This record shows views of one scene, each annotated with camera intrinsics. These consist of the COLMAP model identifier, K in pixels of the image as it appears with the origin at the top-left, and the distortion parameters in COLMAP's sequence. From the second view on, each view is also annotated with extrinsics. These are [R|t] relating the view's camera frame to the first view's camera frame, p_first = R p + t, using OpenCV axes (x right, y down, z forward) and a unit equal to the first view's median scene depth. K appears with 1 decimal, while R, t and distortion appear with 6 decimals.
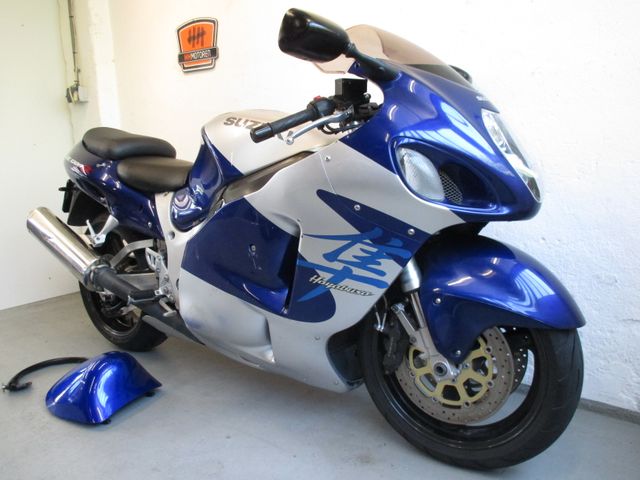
lens RADIAL K [[536.9, 0, 320.0], [0, 536.9, 240.0], [0, 0, 1]] dist [-0.030431, 0.005281]
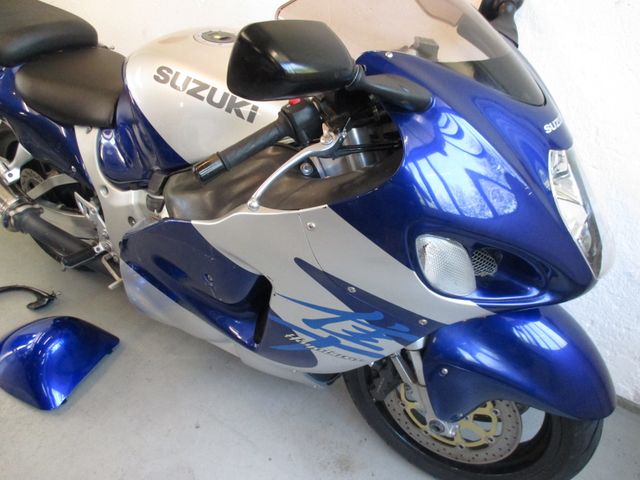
lens RADIAL K [[536.9, 0, 320.0], [0, 536.9, 240.0], [0, 0, 1]] dist [-0.030431, 0.005281]
pose [[0.998499, -0.003654, 0.054655, -0.010213], [-0.020689, 0.898710, 0.438054, -0.386439], [-0.050719, -0.438527, 0.897286, 0.347900]]
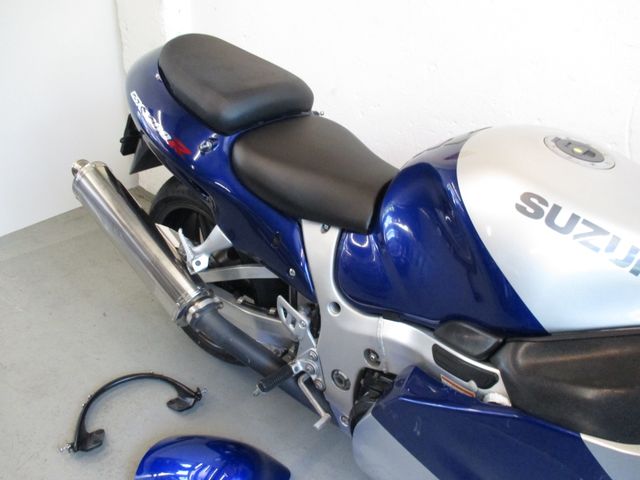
lens RADIAL K [[536.9, 0, 320.0], [0, 536.9, 240.0], [0, 0, 1]] dist [-0.030431, 0.005281]
pose [[0.994053, 0.108362, 0.010818, -0.411361], [-0.103861, 0.913484, 0.393396, -0.417148], [0.032747, -0.392180, 0.919306, 0.639044]]
